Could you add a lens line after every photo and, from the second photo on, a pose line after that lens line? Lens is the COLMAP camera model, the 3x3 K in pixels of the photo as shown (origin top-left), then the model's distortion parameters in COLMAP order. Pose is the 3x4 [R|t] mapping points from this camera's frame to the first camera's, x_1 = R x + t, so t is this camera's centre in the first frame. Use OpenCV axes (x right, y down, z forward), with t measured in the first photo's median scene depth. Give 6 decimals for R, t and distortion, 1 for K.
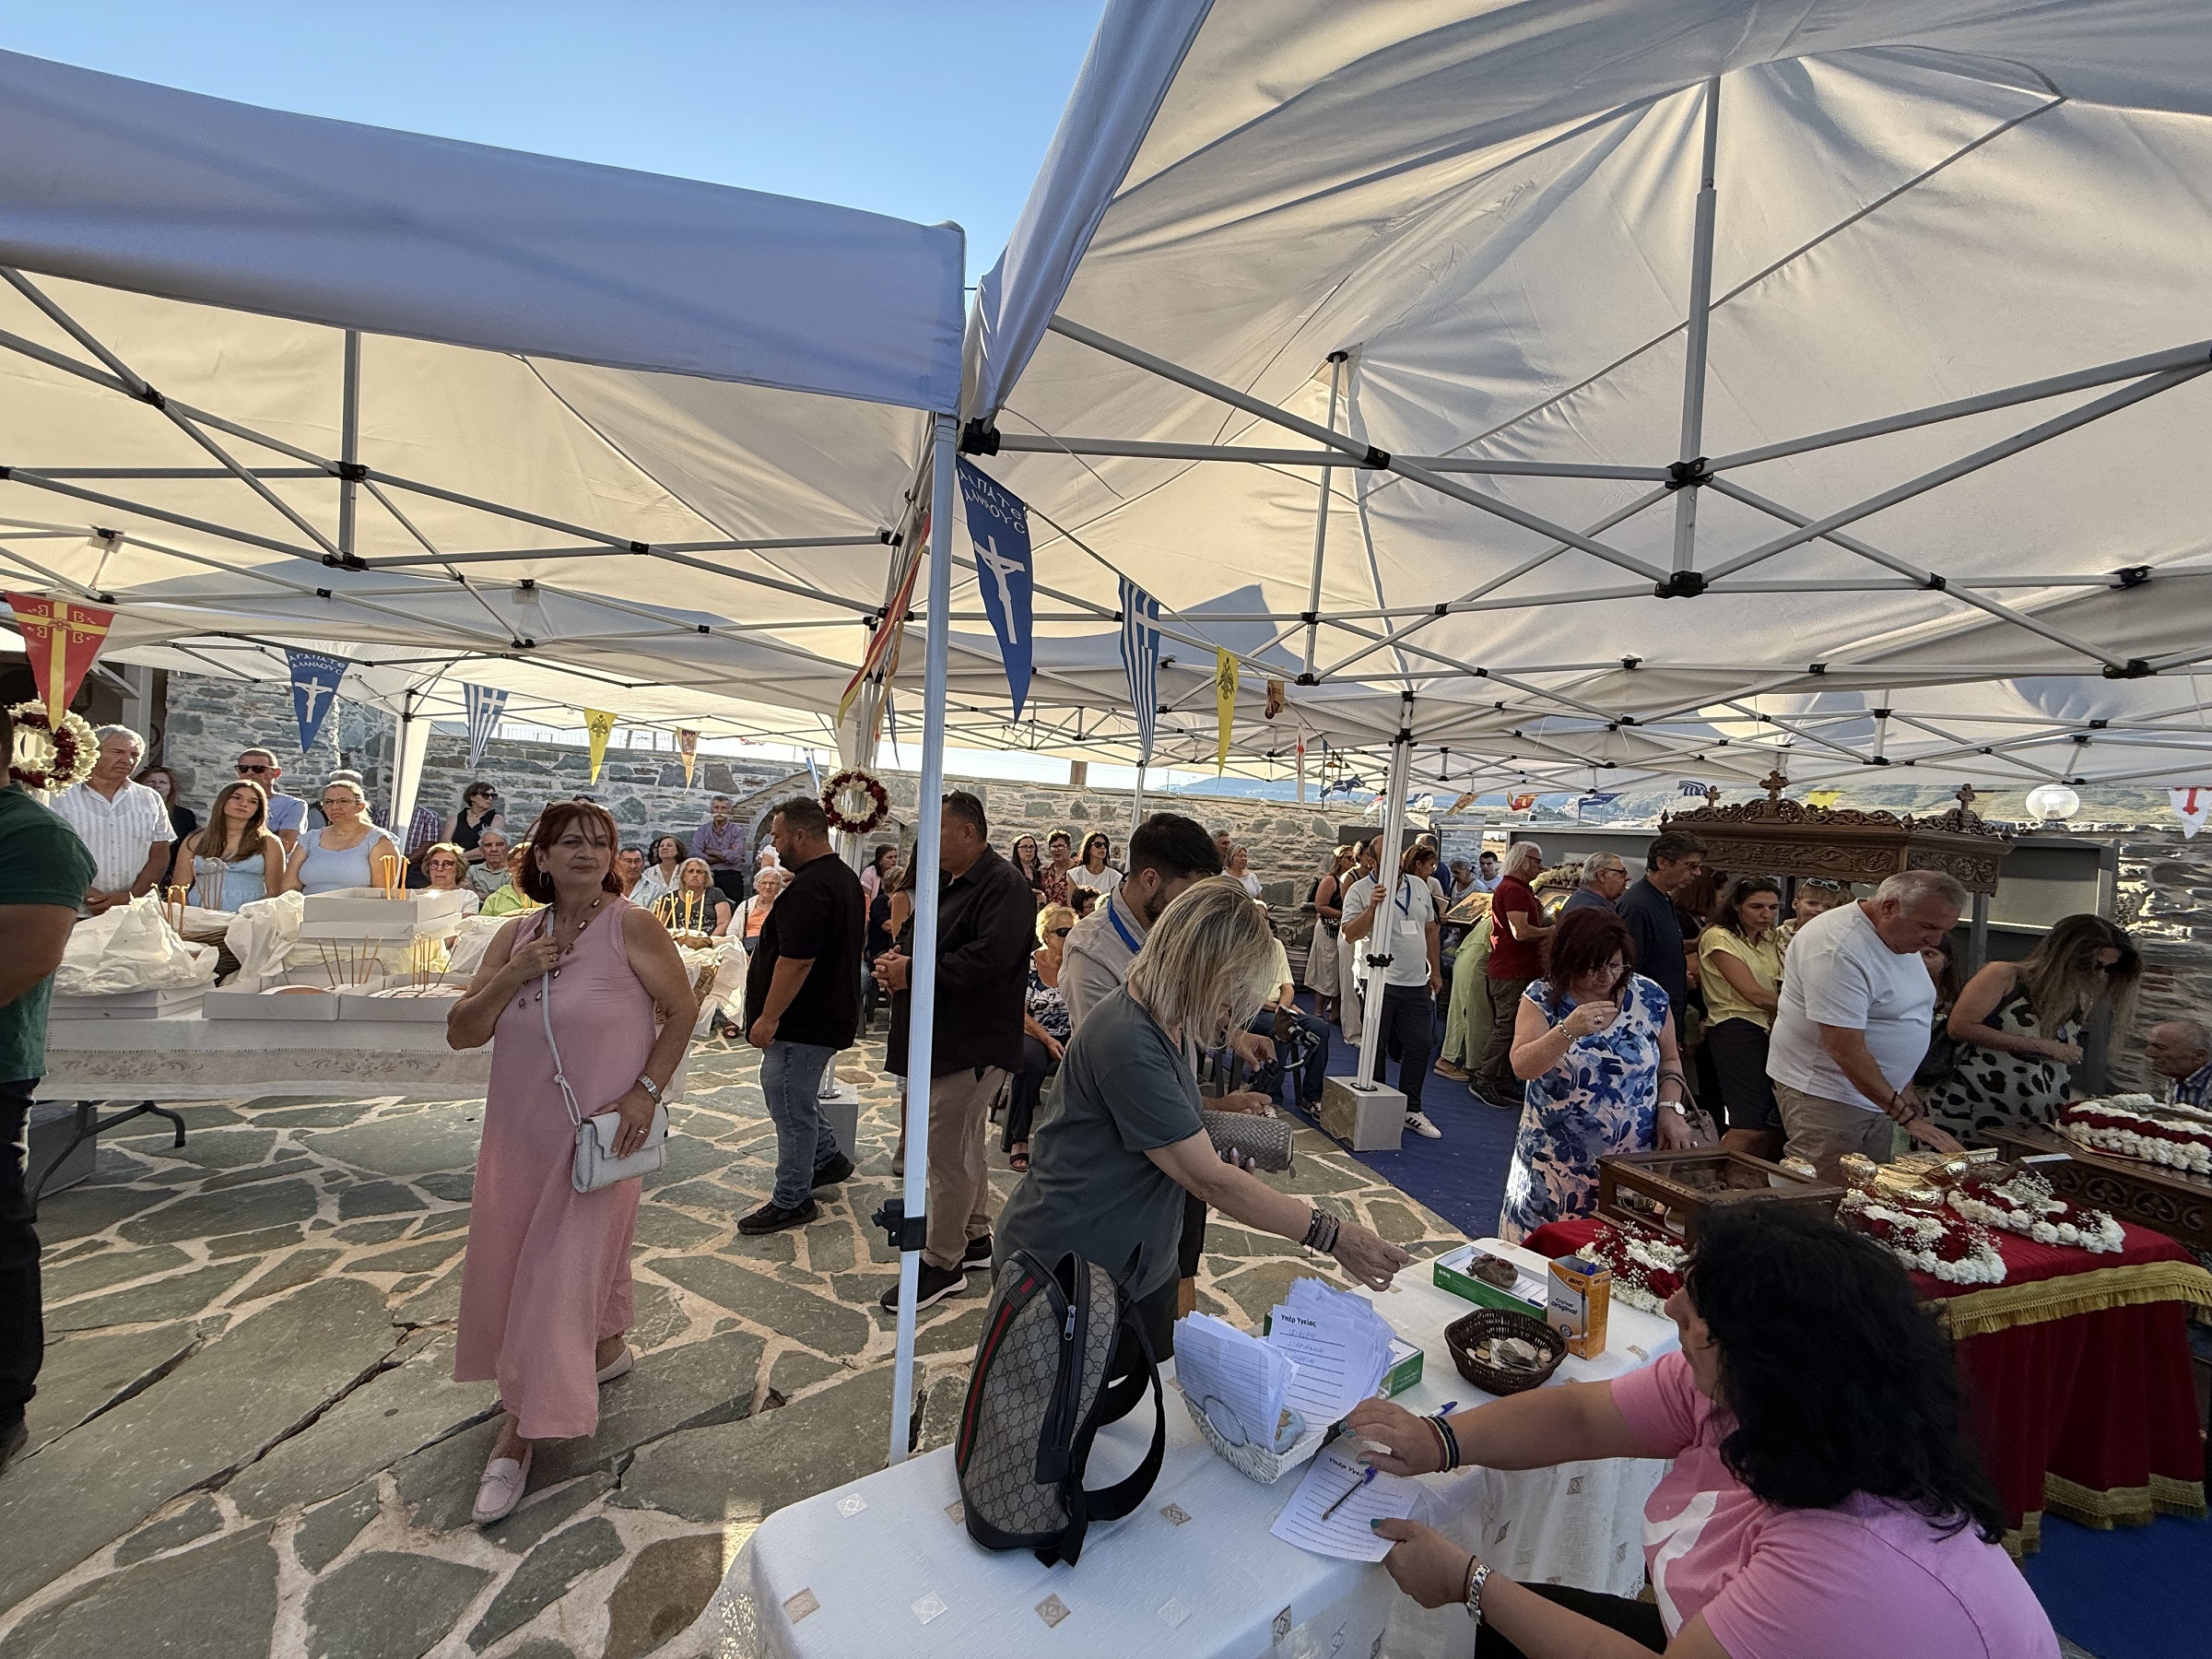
lens RADIAL K [[877.1, 0, 1105.6], [0, 877.1, 824.7], [0, 0, 1]] dist [0.001763, -0.001197]
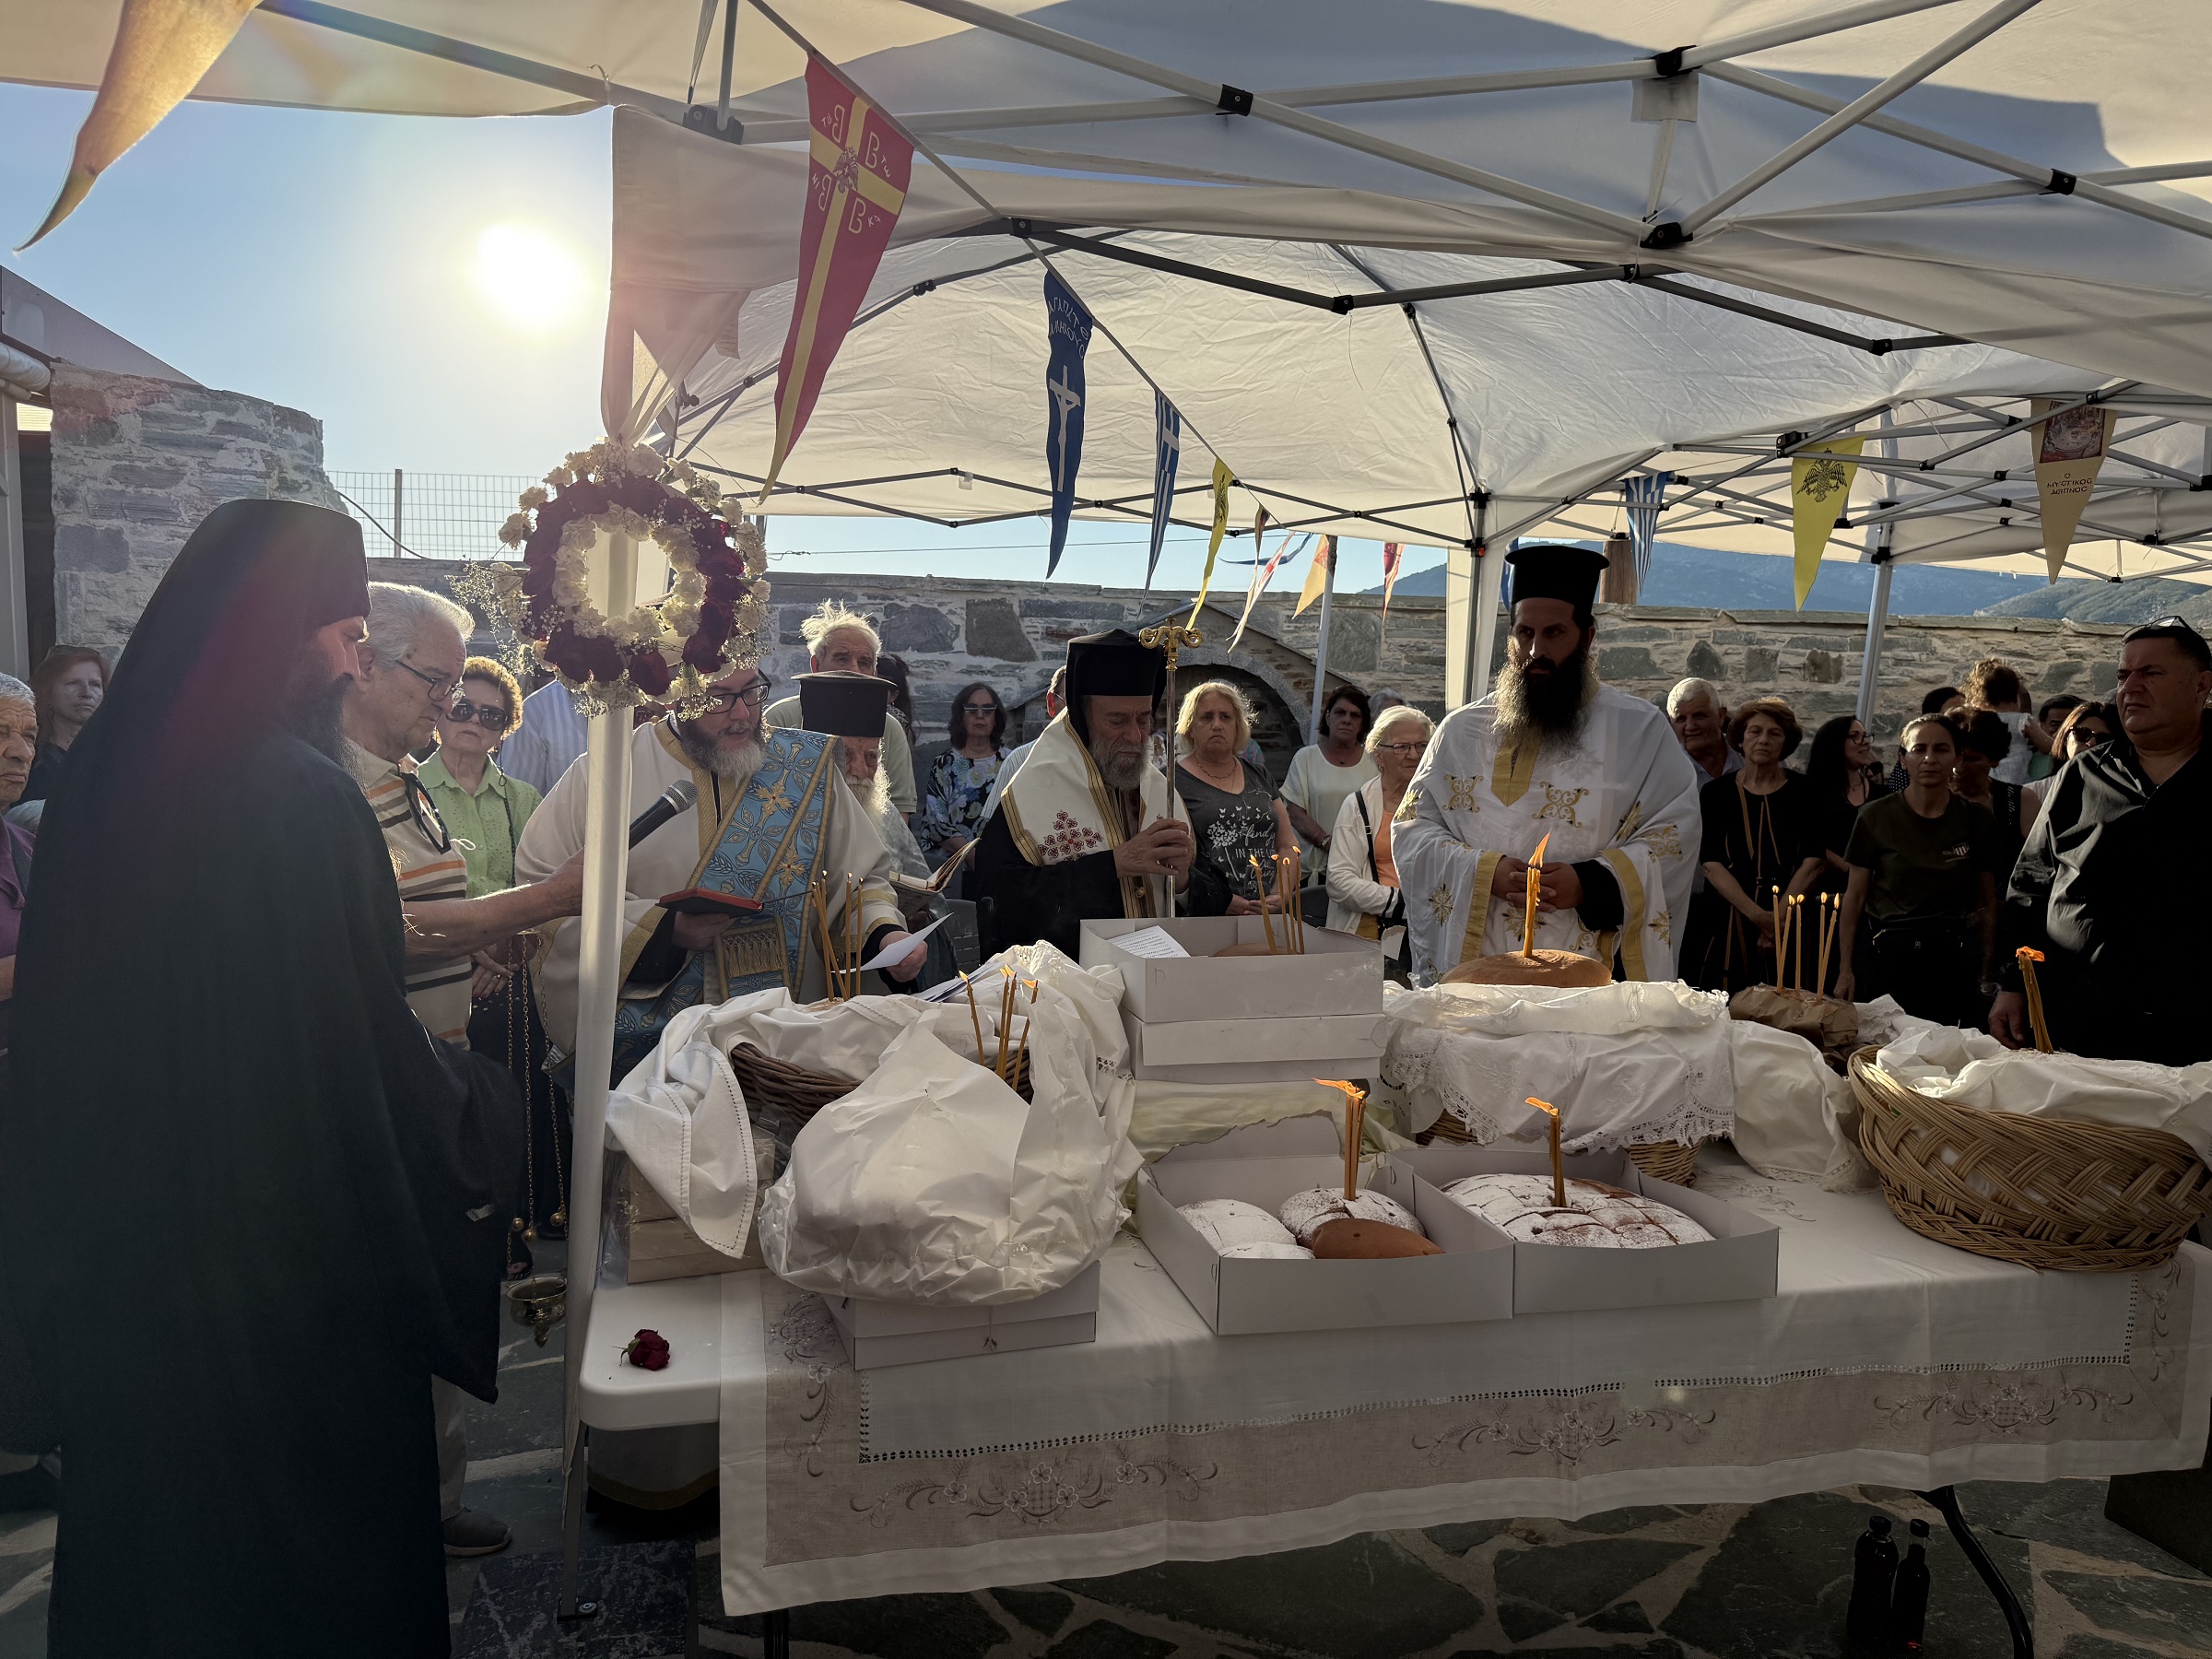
lens RADIAL K [[1560.1, 0, 1121.0], [0, 1560.1, 810.4], [0, 0, 1]] dist [0.040613, -0.052411]
pose [[0.998937, -0.045185, -0.009128, -0.487272], [0.045711, 0.996539, 0.069434, -0.013393], [0.005959, -0.069778, 0.997545, 0.184772]]
